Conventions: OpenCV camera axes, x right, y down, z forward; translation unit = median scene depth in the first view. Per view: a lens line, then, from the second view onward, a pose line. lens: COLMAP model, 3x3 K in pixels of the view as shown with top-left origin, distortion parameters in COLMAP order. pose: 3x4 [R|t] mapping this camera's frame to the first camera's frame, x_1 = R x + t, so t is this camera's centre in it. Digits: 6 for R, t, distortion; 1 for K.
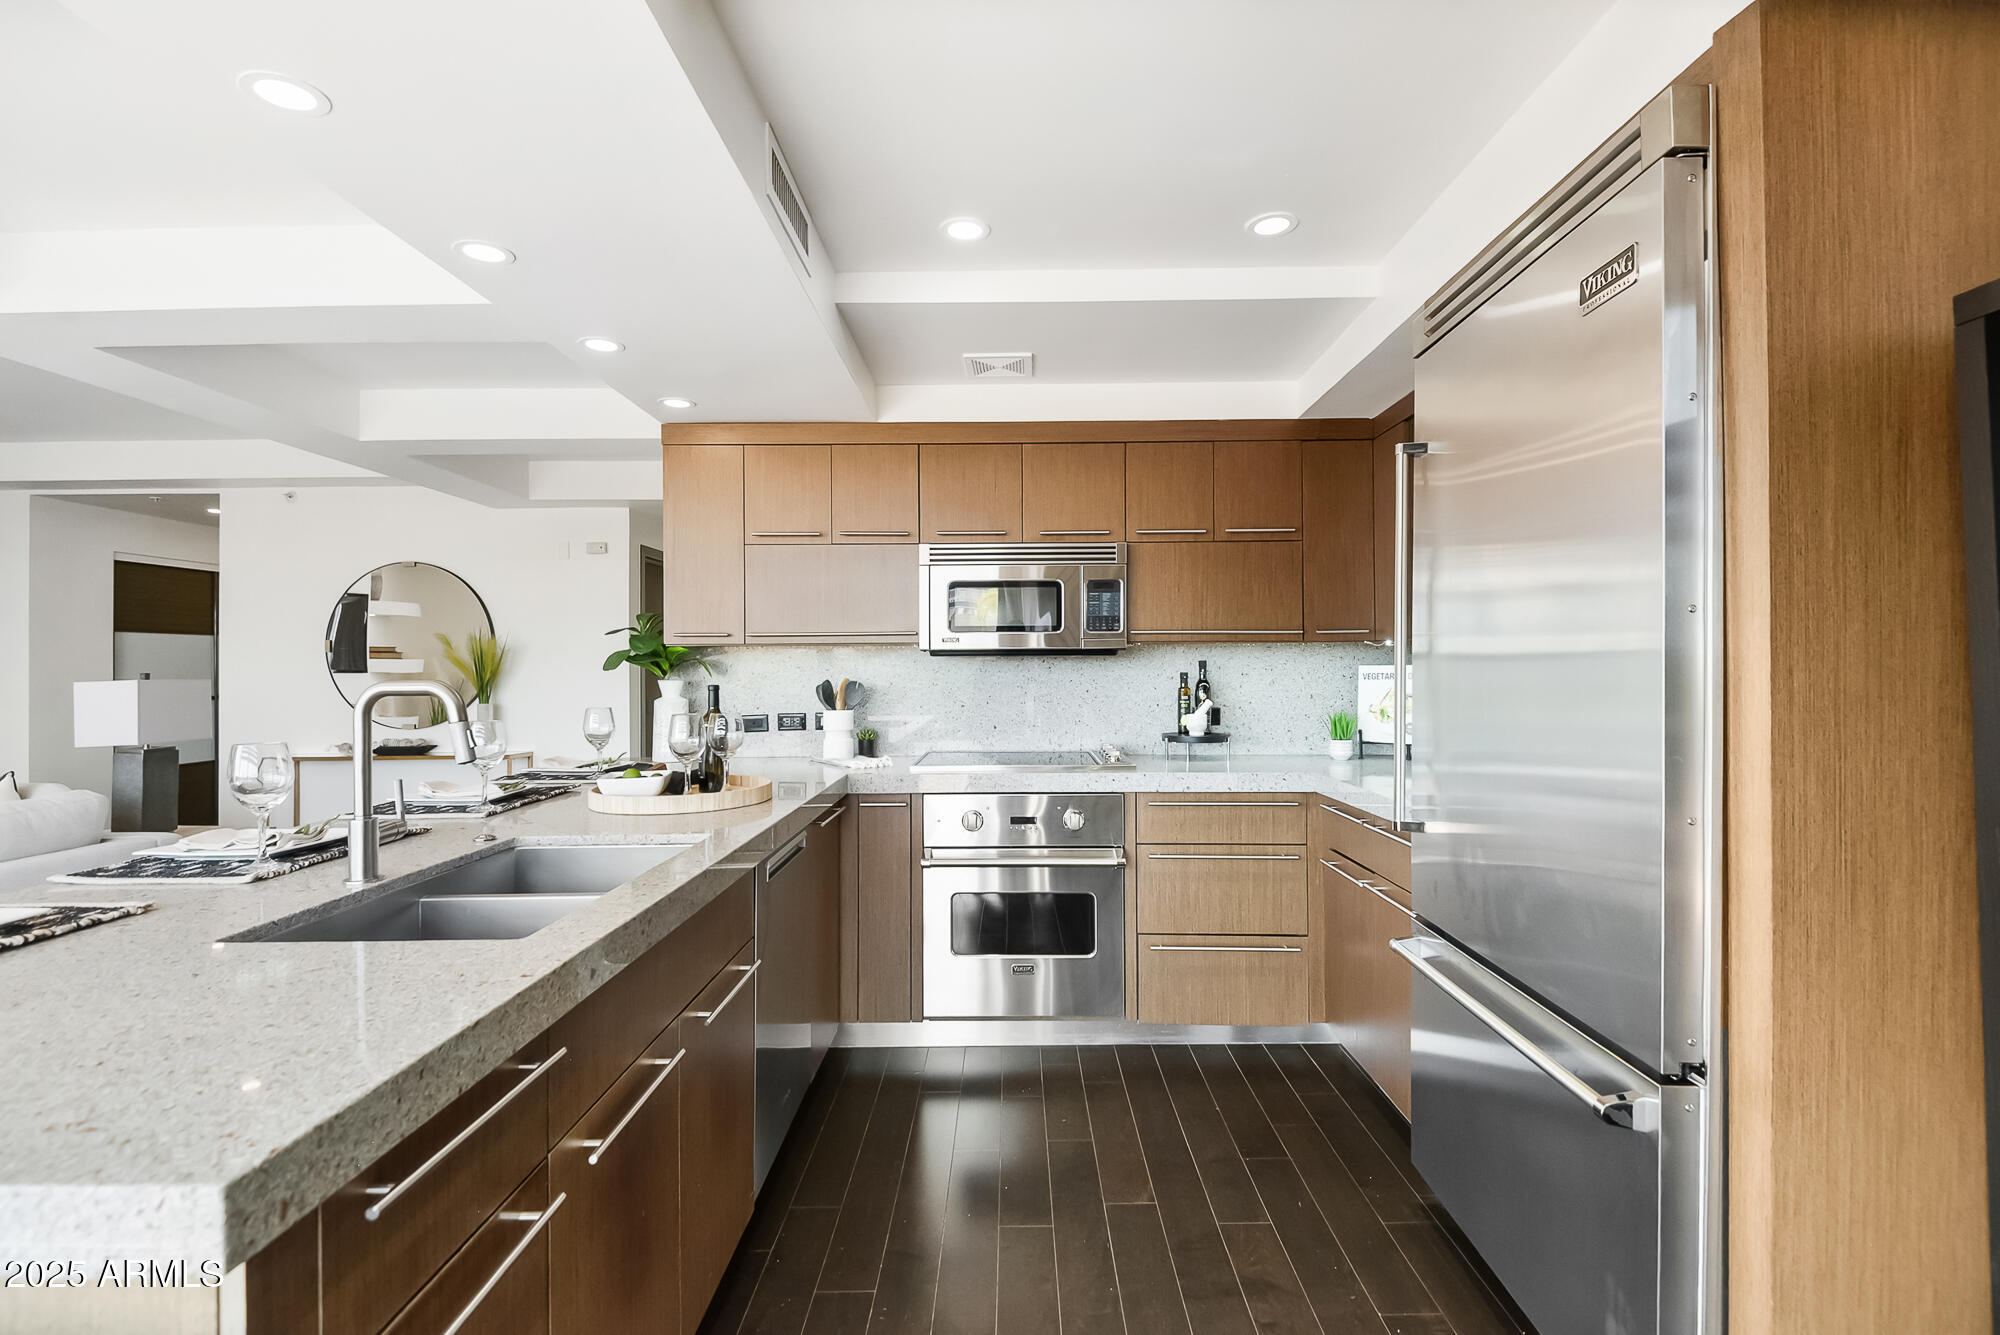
lens RADIAL K [[903.7, 0, 1008.2], [0, 903.7, 666.2], [0, 0, 1]] dist [0.026722, -0.026983]
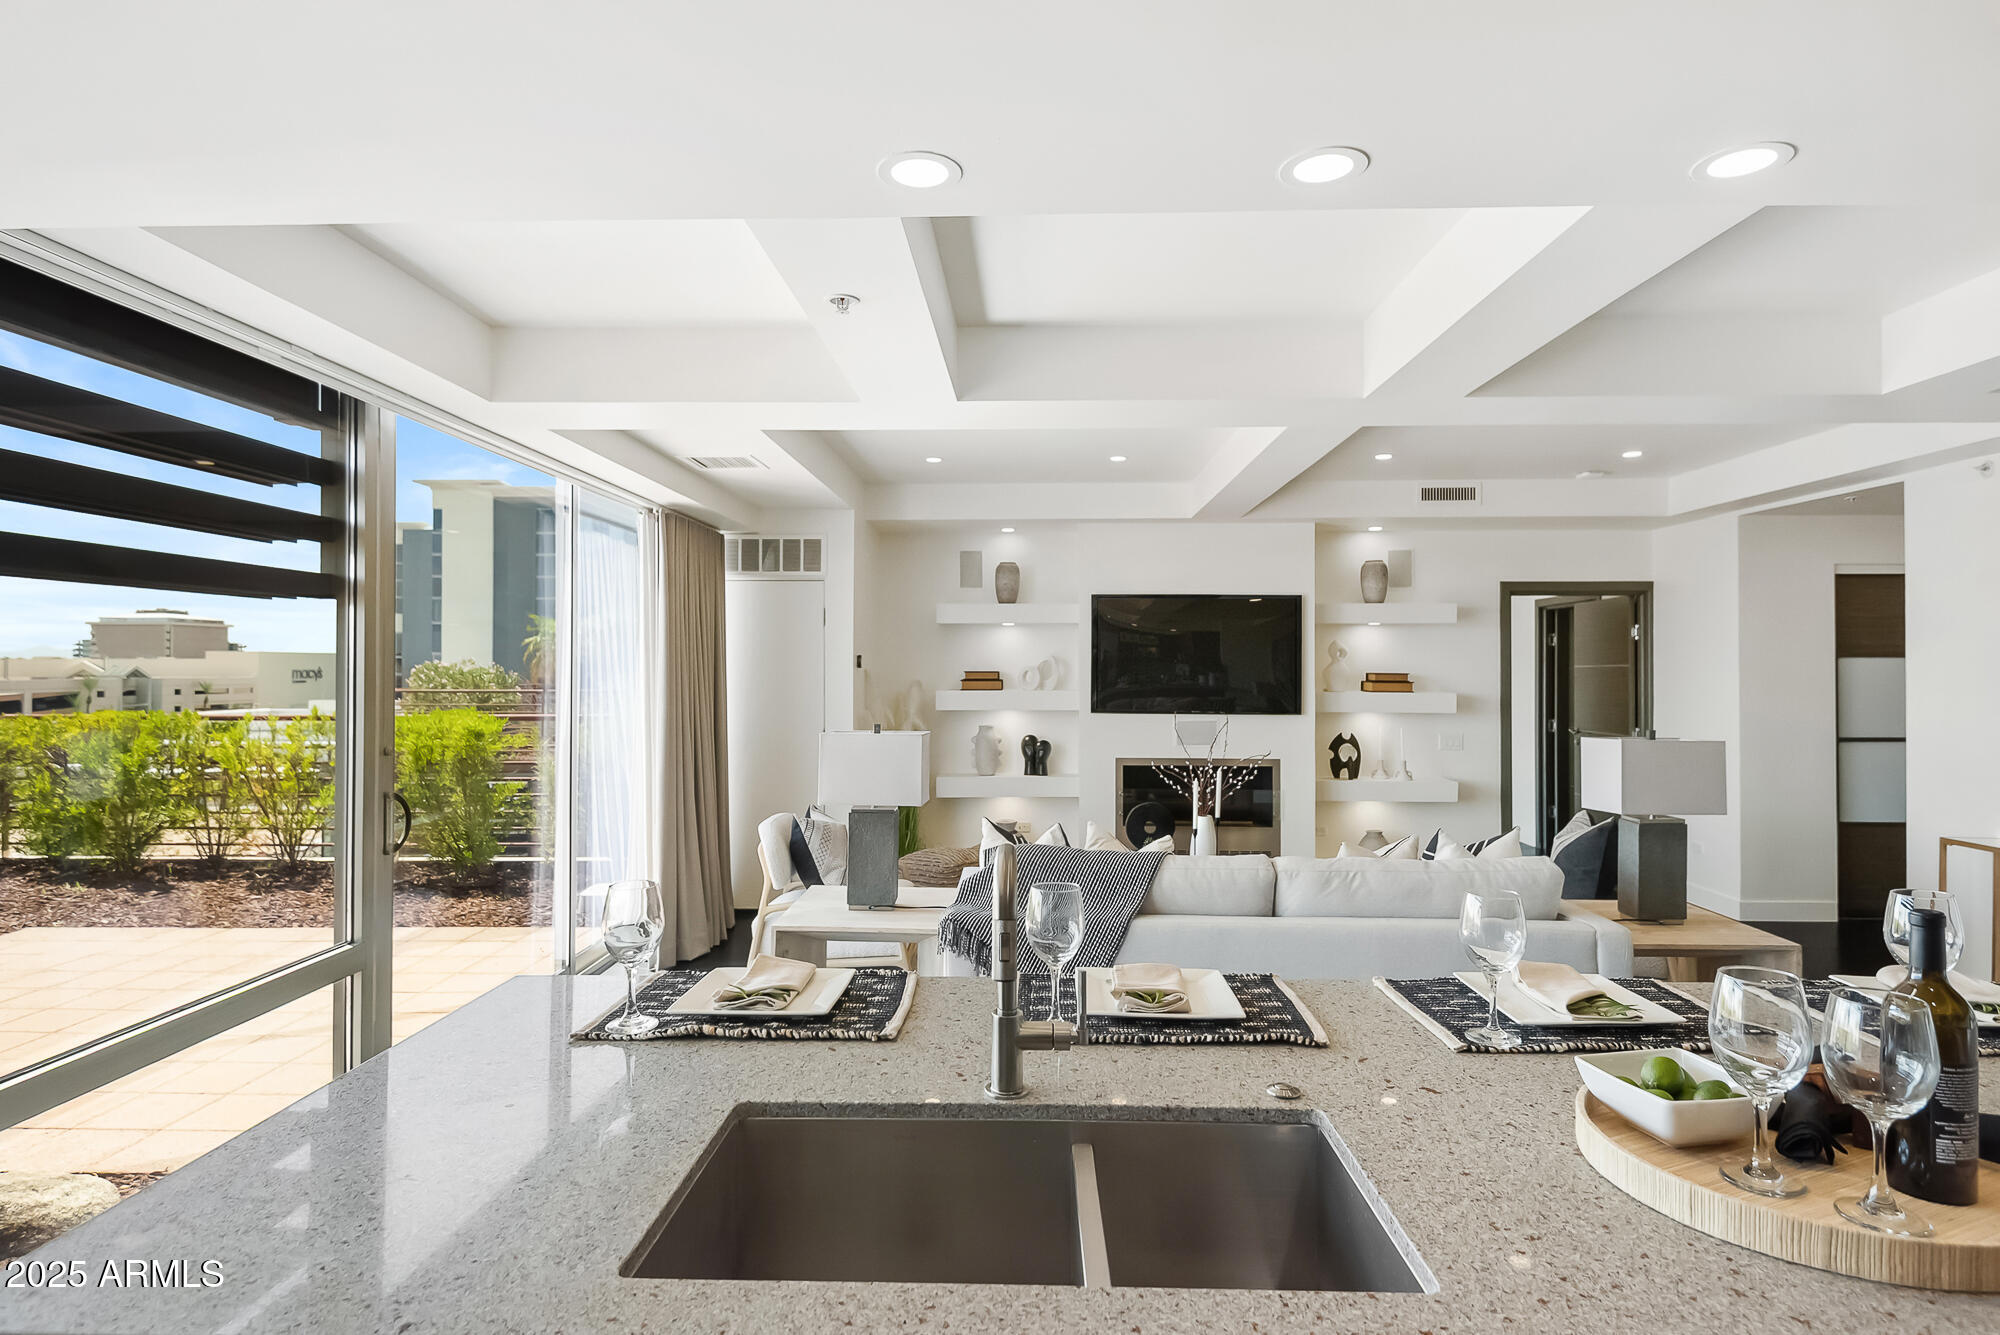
lens RADIAL K [[1068.9, 0, 1000.0], [0, 1068.9, 667.5], [0, 0, 1]] dist [0.013620, -0.001444]
pose [[-0.036613, 0.005019, -0.999317, 0.106877], [-0.000625, 0.999987, 0.005045, -0.065073], [0.999329, 0.000809, -0.036610, 0.474829]]
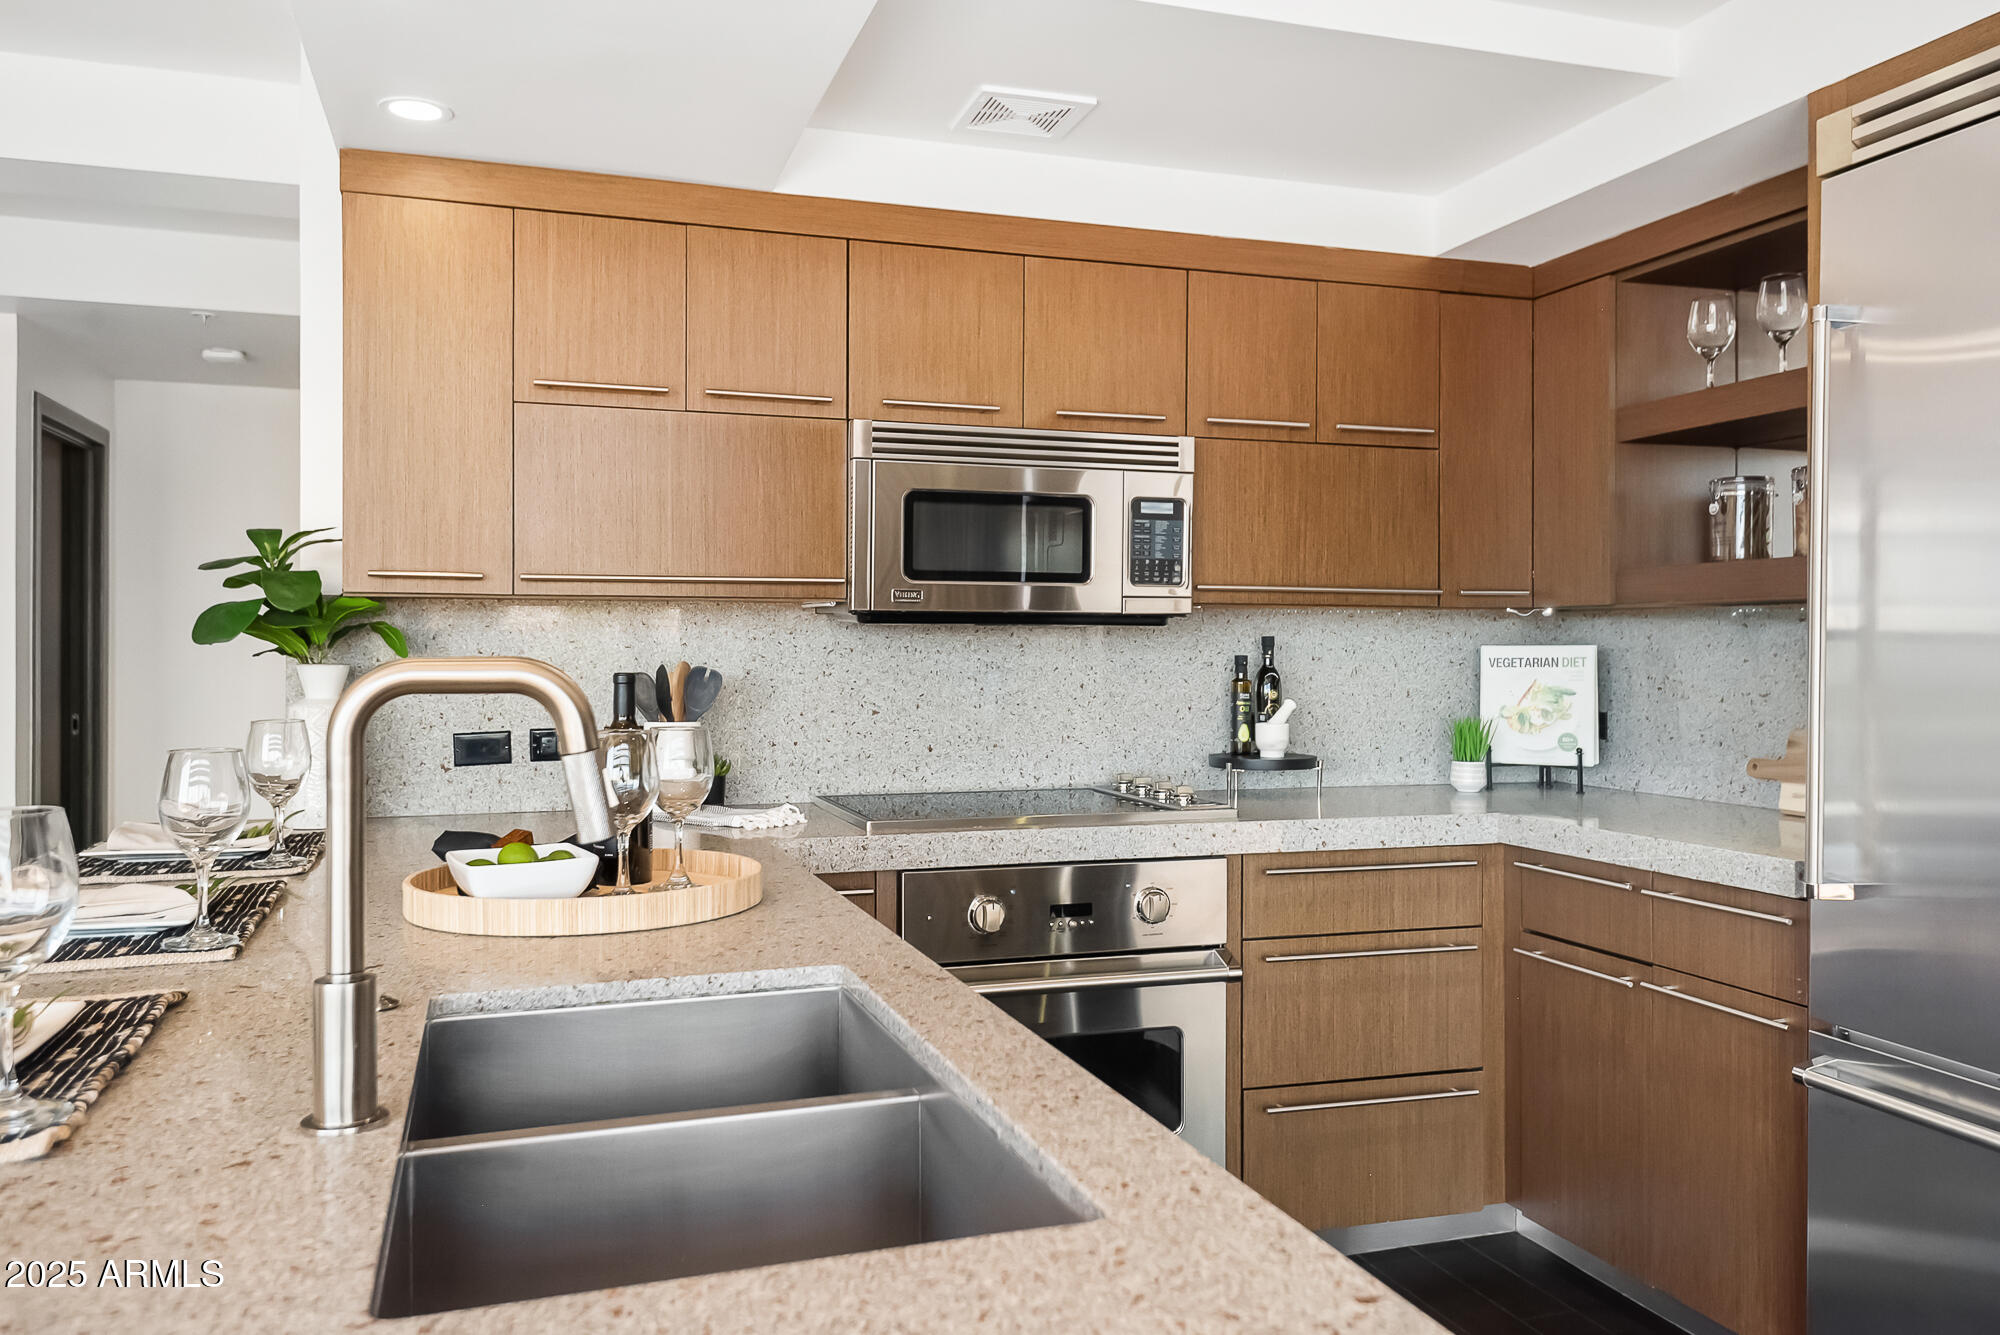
lens RADIAL K [[1489.4, 0, 1006.7], [0, 1489.4, 653.0], [0, 0, 1]] dist [0.004090, -0.004520]
pose [[0.946646, 0.006889, 0.322202, -0.298392], [-0.008604, 0.999955, 0.003901, 0.003202], [-0.322160, -0.006465, 0.946663, 0.106933]]
